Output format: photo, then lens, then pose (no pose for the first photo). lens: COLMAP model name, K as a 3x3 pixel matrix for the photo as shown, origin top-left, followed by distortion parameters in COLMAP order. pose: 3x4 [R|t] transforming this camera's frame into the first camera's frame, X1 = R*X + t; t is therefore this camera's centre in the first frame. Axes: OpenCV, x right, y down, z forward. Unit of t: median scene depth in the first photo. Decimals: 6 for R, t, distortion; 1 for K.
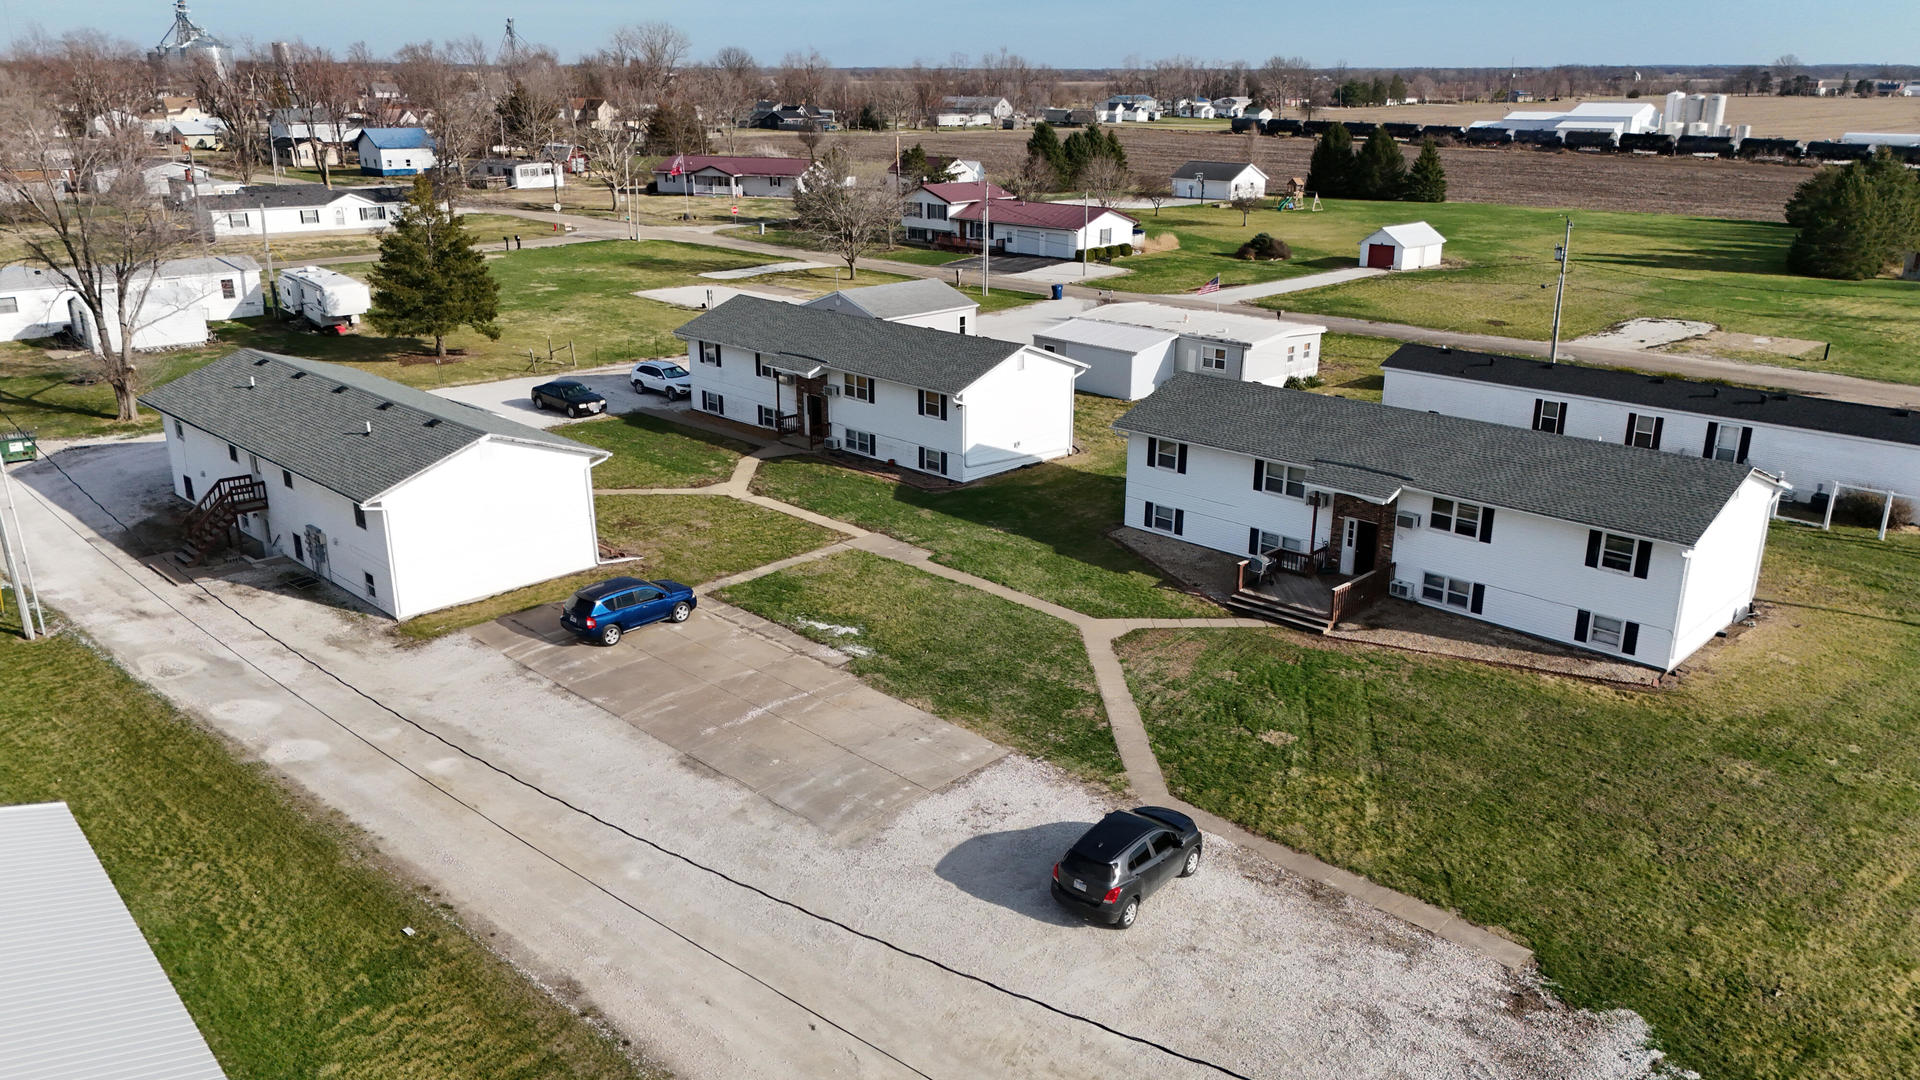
lens RADIAL K [[1413.2, 0, 960.0], [0, 1413.2, 540.0], [0, 0, 1]] dist [0.085355, -0.104151]
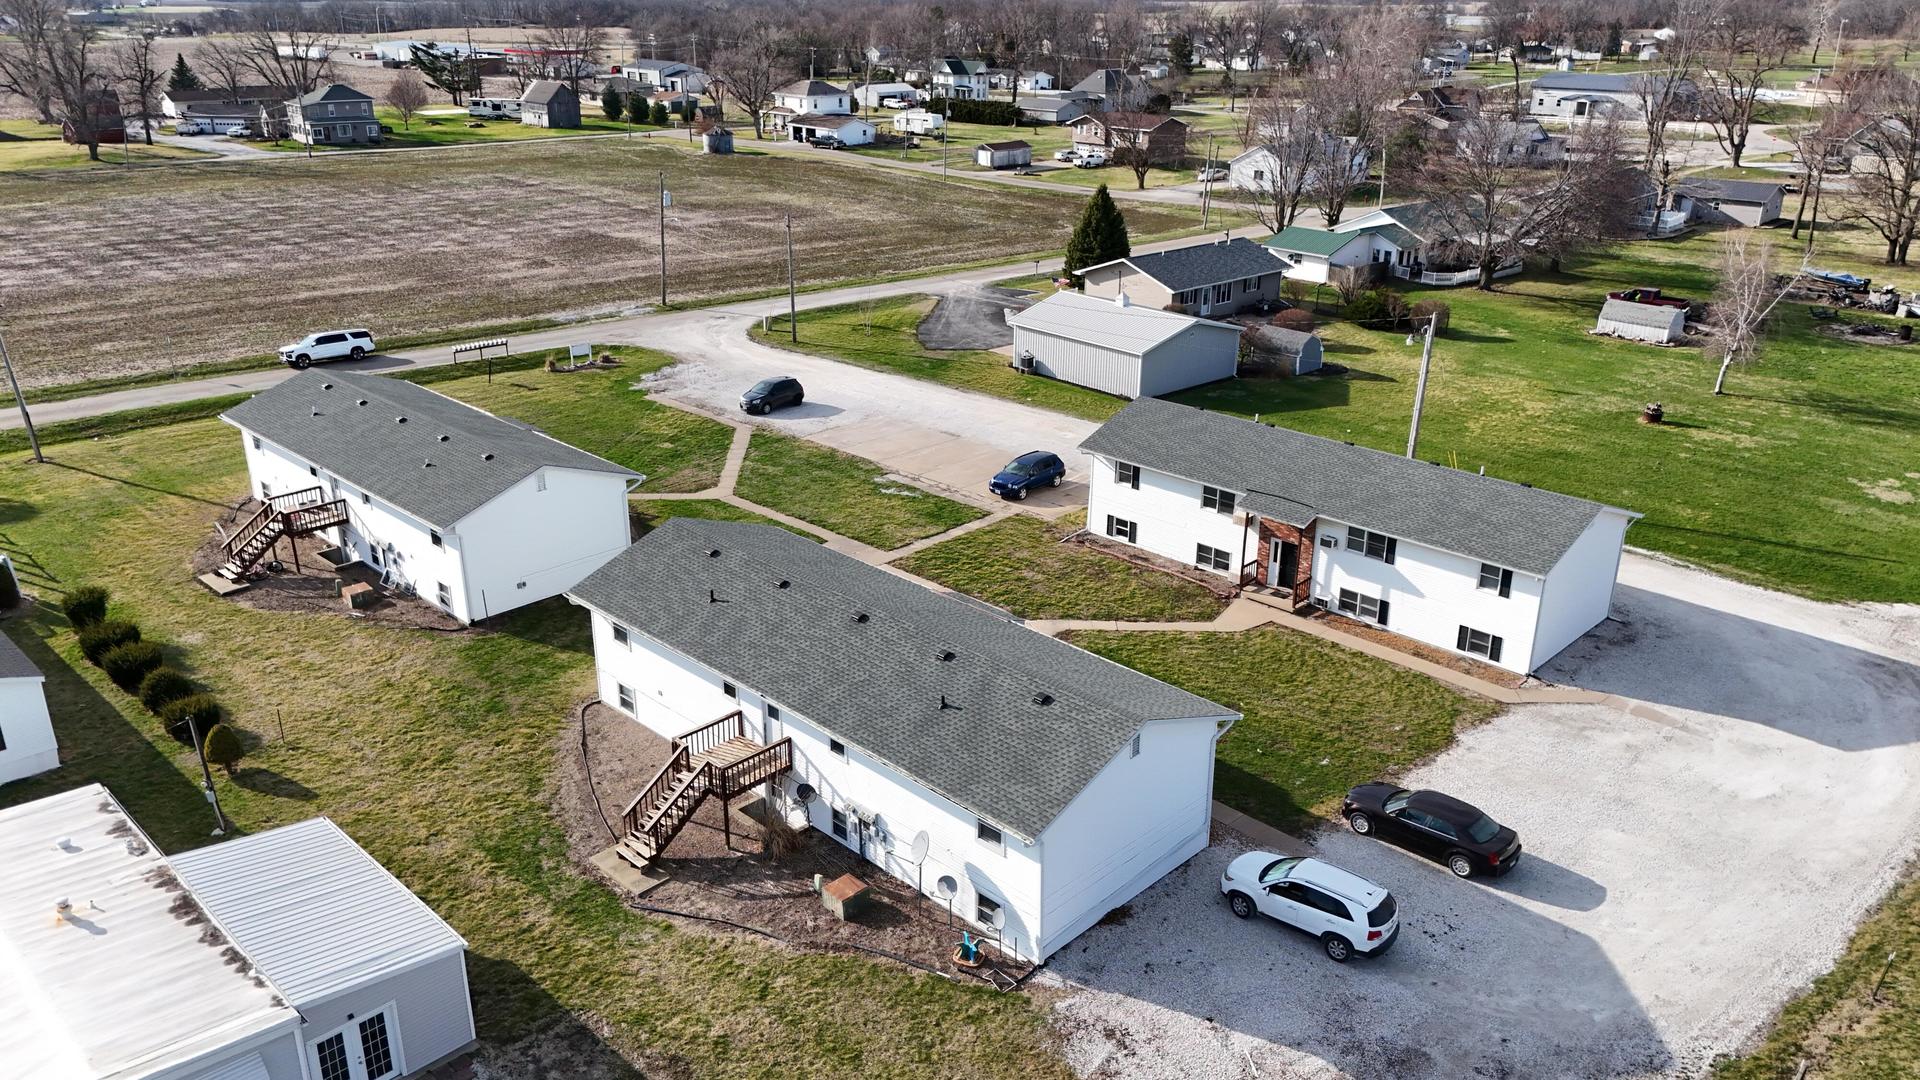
lens RADIAL K [[1413.2, 0, 960.0], [0, 1413.2, 540.0], [0, 0, 1]] dist [0.085355, -0.104151]
pose [[-0.999997, -0.000391, -0.002303, -0.152944], [-0.001777, 0.767287, 0.641302, -0.862672], [0.001516, 0.641304, -0.767285, 2.187296]]
